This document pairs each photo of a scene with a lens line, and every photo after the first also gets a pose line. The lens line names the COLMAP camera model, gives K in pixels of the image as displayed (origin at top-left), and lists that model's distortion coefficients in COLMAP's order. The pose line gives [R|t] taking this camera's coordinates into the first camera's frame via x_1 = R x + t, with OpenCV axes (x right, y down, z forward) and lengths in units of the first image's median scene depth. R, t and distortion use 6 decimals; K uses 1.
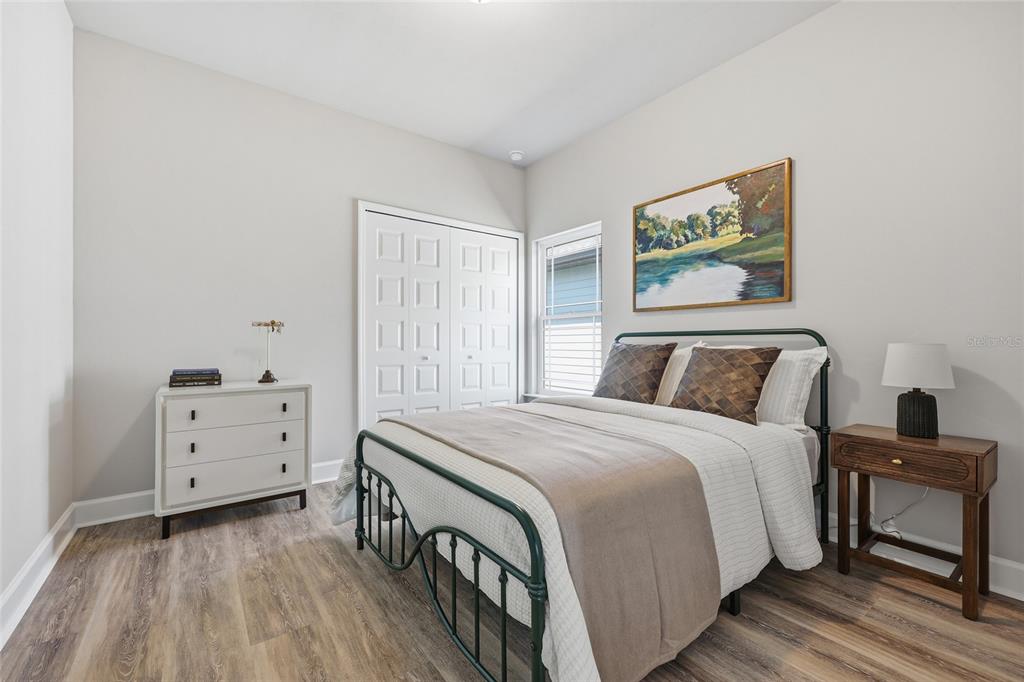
lens RADIAL K [[390.3, 0, 512.0], [0, 390.3, 341.0], [0, 0, 1]] dist [0.000499, 0.000053]
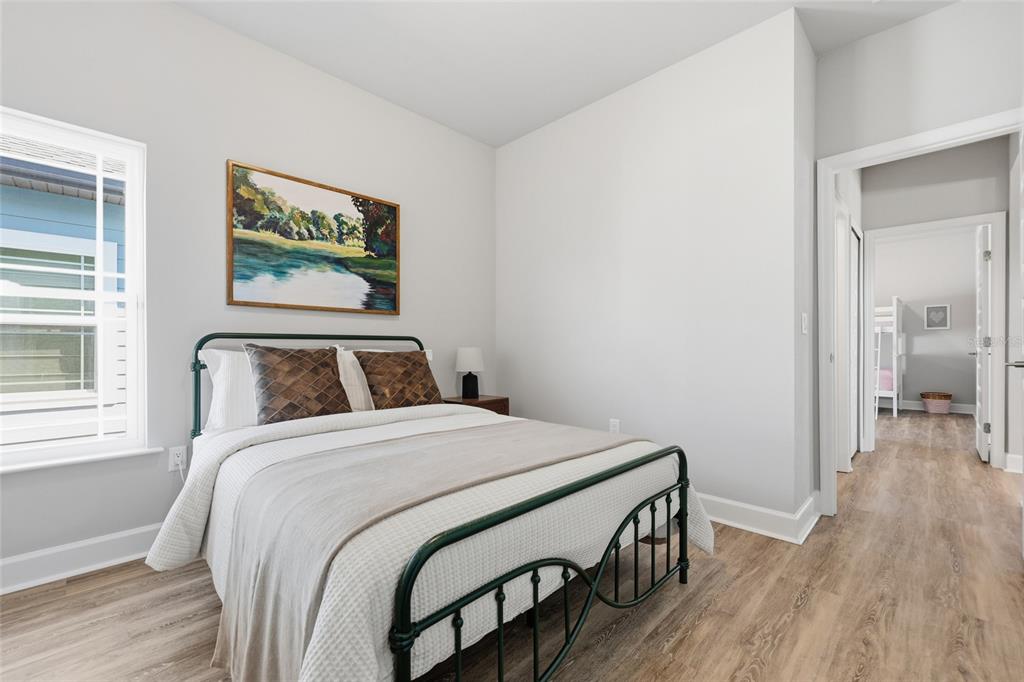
lens RADIAL K [[431.7, 0, 512.0], [0, 431.7, 341.0], [0, 0, 1]] dist [0.000868, 0.000188]
pose [[-0.107870, 0.010833, 0.994106, -0.657986], [-0.008782, 0.999891, -0.011849, -0.001347], [-0.994126, -0.010008, -0.107763, 0.673620]]
